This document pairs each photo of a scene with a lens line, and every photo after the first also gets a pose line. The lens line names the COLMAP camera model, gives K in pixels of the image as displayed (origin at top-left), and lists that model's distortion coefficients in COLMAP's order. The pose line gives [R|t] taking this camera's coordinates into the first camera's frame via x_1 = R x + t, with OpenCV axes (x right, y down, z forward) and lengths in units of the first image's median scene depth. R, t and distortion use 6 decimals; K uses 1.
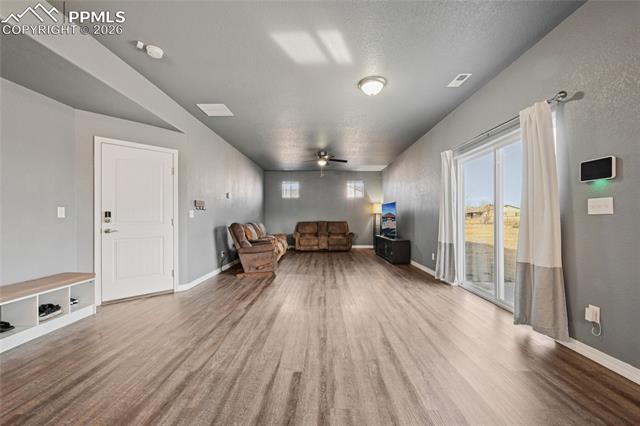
lens RADIAL K [[253.7, 0, 321.6], [0, 253.7, 216.1], [0, 0, 1]] dist [-0.005044, -0.000108]
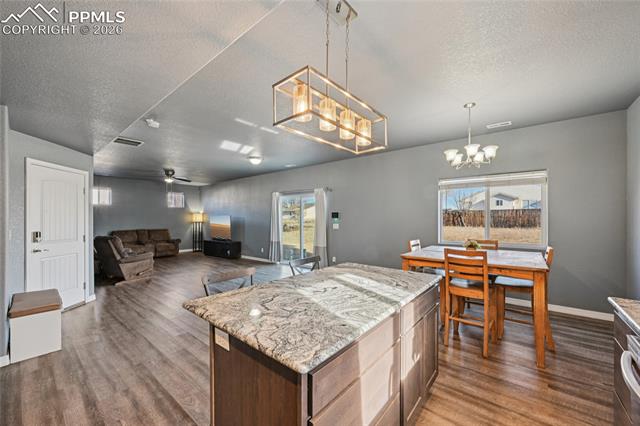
lens RADIAL K [[251.2, 0, 319.8], [0, 251.2, 217.2], [0, 0, 1]] dist [-0.001179, -0.000011]
pose [[0.632364, 0.008672, 0.774623, -0.614577], [-0.006664, 0.999961, -0.005754, -0.053002], [-0.774643, -0.001523, 0.632397, -0.357503]]
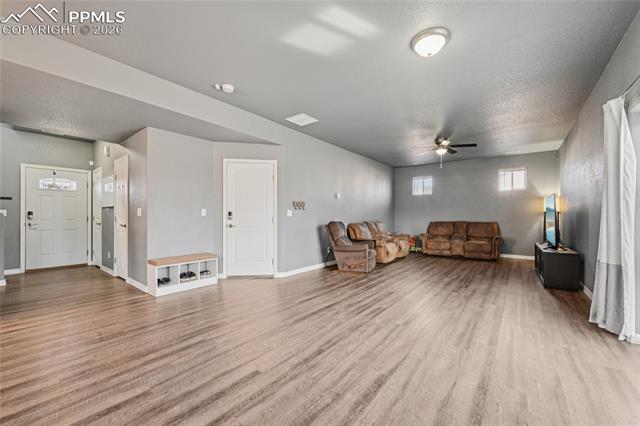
lens RADIAL K [[253.7, 0, 321.6], [0, 253.7, 216.1], [0, 0, 1]] dist [-0.005044, -0.000108]
pose [[0.794868, 0.004782, -0.606764, 0.265852], [-0.001776, 0.999983, 0.005555, -0.001617], [0.606780, -0.003339, 0.794863, 0.134467]]
